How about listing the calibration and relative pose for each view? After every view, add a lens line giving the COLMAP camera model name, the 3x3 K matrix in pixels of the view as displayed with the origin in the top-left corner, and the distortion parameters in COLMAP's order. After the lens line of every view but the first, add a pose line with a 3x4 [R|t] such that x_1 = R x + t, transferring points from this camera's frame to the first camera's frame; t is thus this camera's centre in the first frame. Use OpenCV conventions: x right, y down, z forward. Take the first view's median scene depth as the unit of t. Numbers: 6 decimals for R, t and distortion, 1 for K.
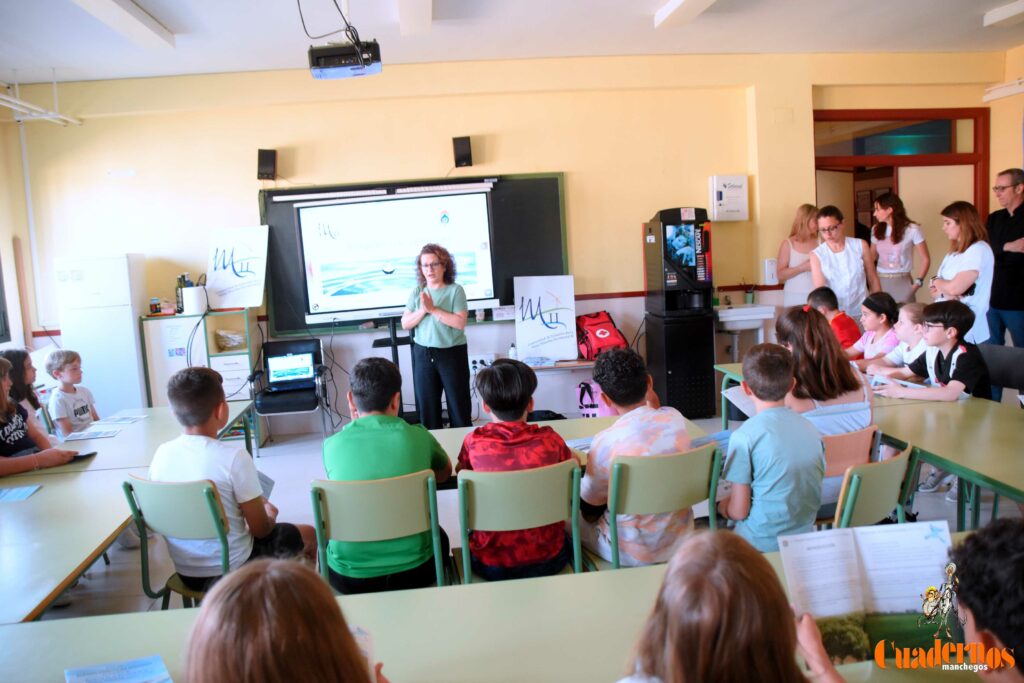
lens RADIAL K [[802.7, 0, 518.7], [0, 802.7, 345.8], [0, 0, 1]] dist [-0.150956, 0.060443]
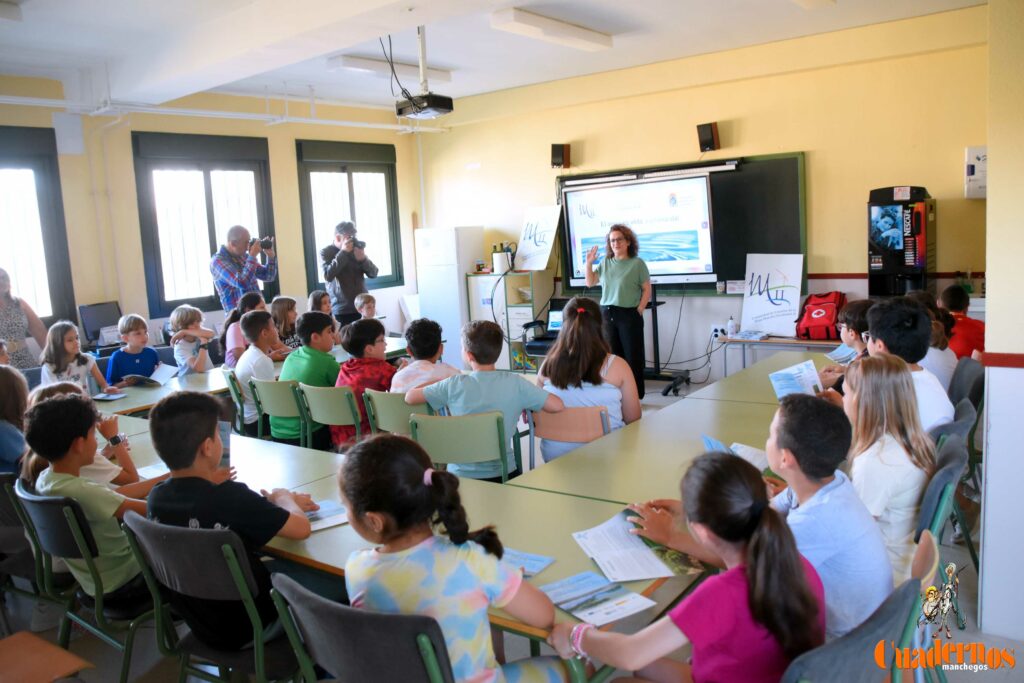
lens RADIAL K [[802.7, 0, 512.6], [0, 802.7, 336.6], [0, 0, 1]] dist [-0.150956, 0.060443]
pose [[0.729420, 0.099846, -0.676740, 0.508993], [-0.066374, 0.994953, 0.075254, -0.036576], [0.680839, -0.009974, 0.732366, 0.023954]]
